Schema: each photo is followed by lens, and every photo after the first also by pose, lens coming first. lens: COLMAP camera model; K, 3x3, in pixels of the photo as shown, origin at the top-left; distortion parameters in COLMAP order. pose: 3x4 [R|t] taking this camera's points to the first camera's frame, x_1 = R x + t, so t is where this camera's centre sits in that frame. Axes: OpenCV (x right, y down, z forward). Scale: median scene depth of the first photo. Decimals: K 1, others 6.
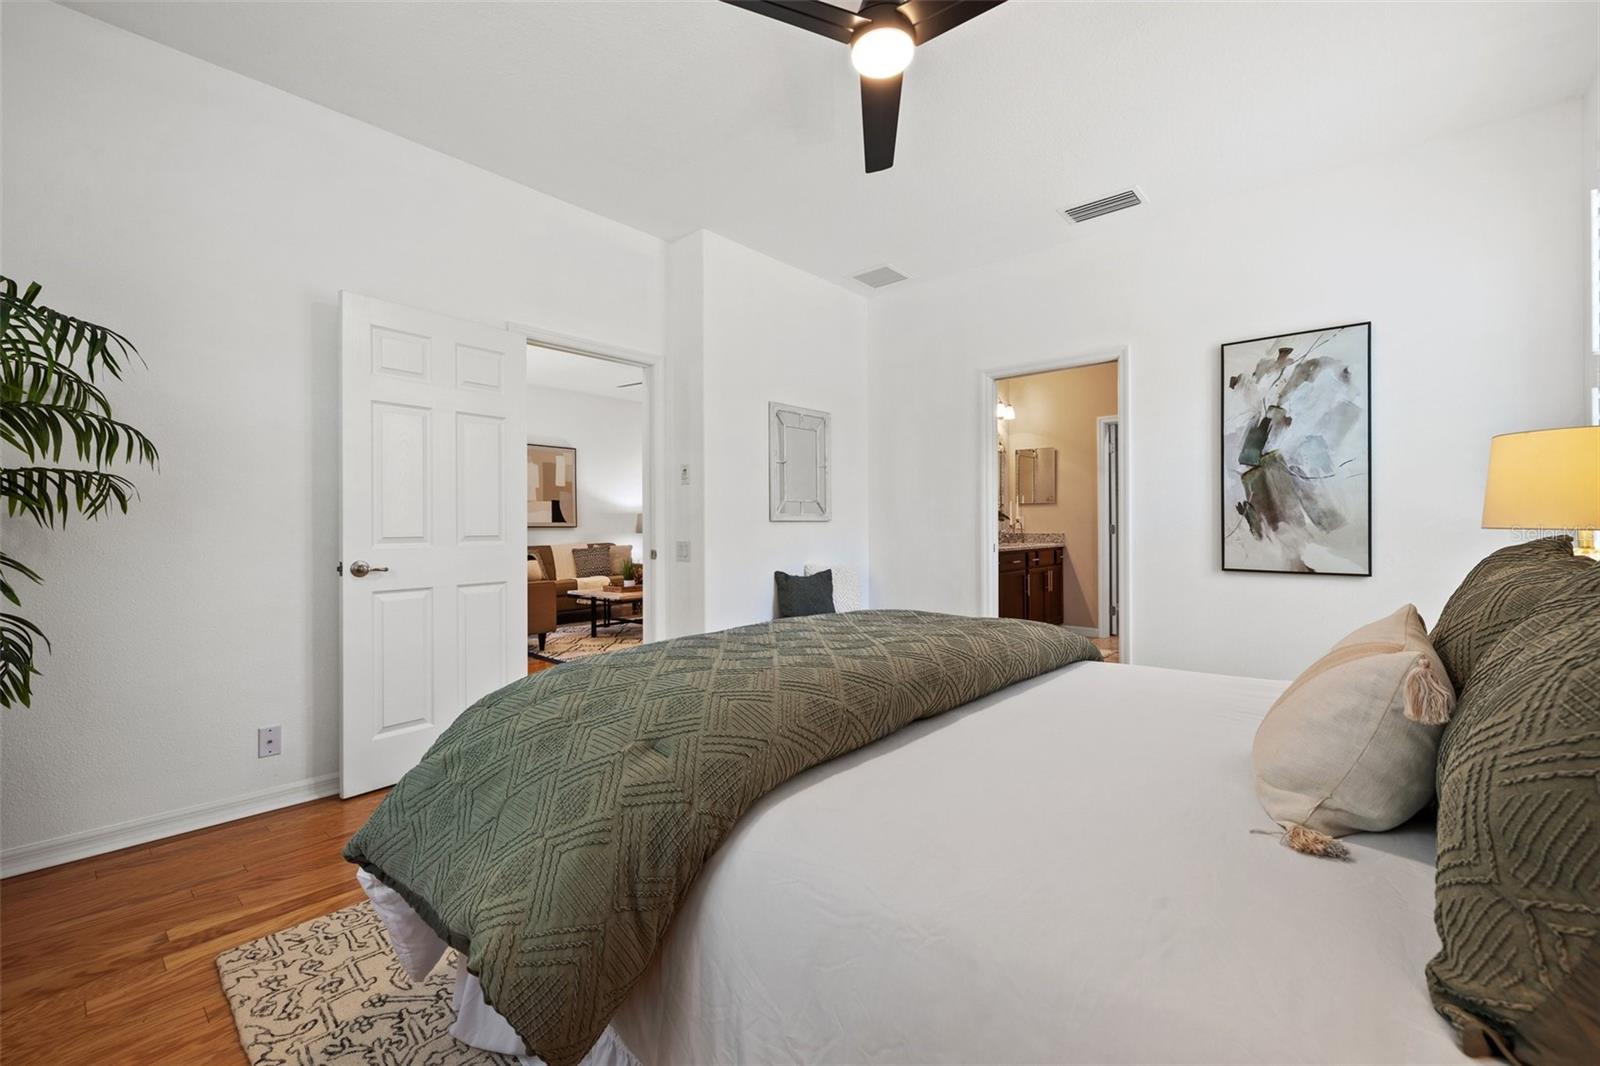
lens RADIAL K [[674.4, 0, 795.3], [0, 674.4, 524.7], [0, 0, 1]] dist [-0.002163, 0.001023]
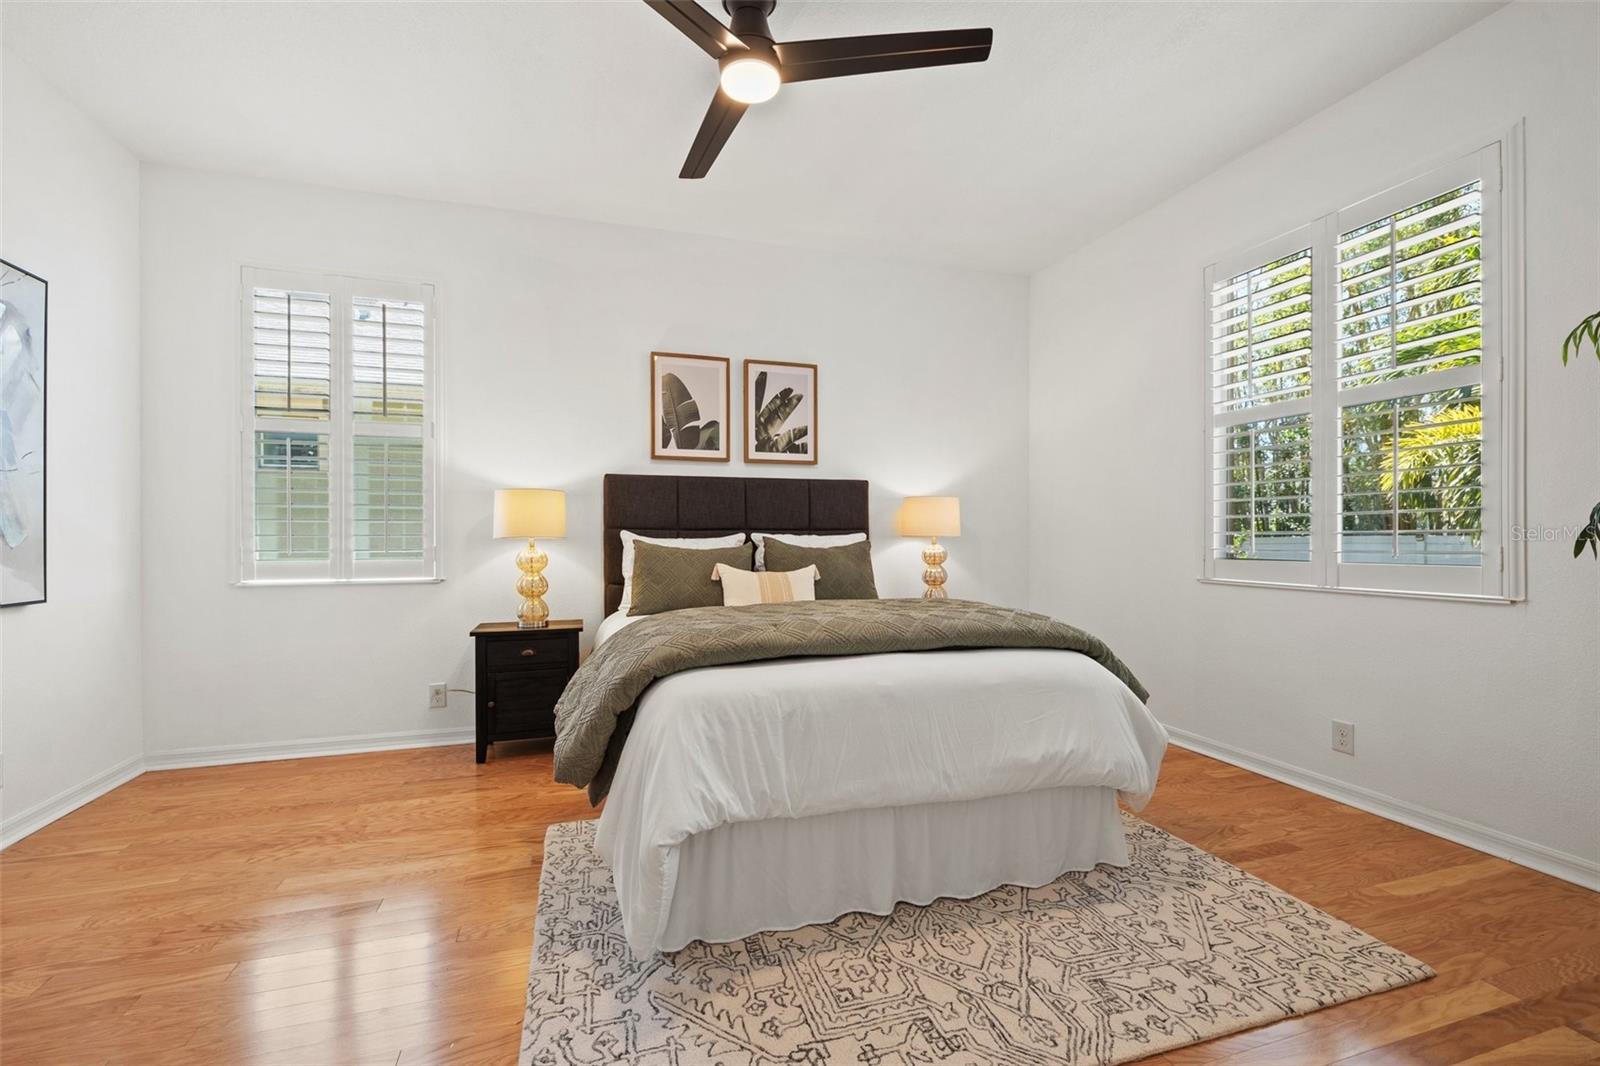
lens RADIAL K [[674.4, 0, 791.6], [0, 674.4, 536.5], [0, 0, 1]] dist [-0.002163, 0.001023]
pose [[-0.856095, 0.007298, 0.516767, -0.610731], [0.004059, 0.999964, -0.007398, 0.016671], [-0.516802, -0.004236, -0.856094, 2.484767]]
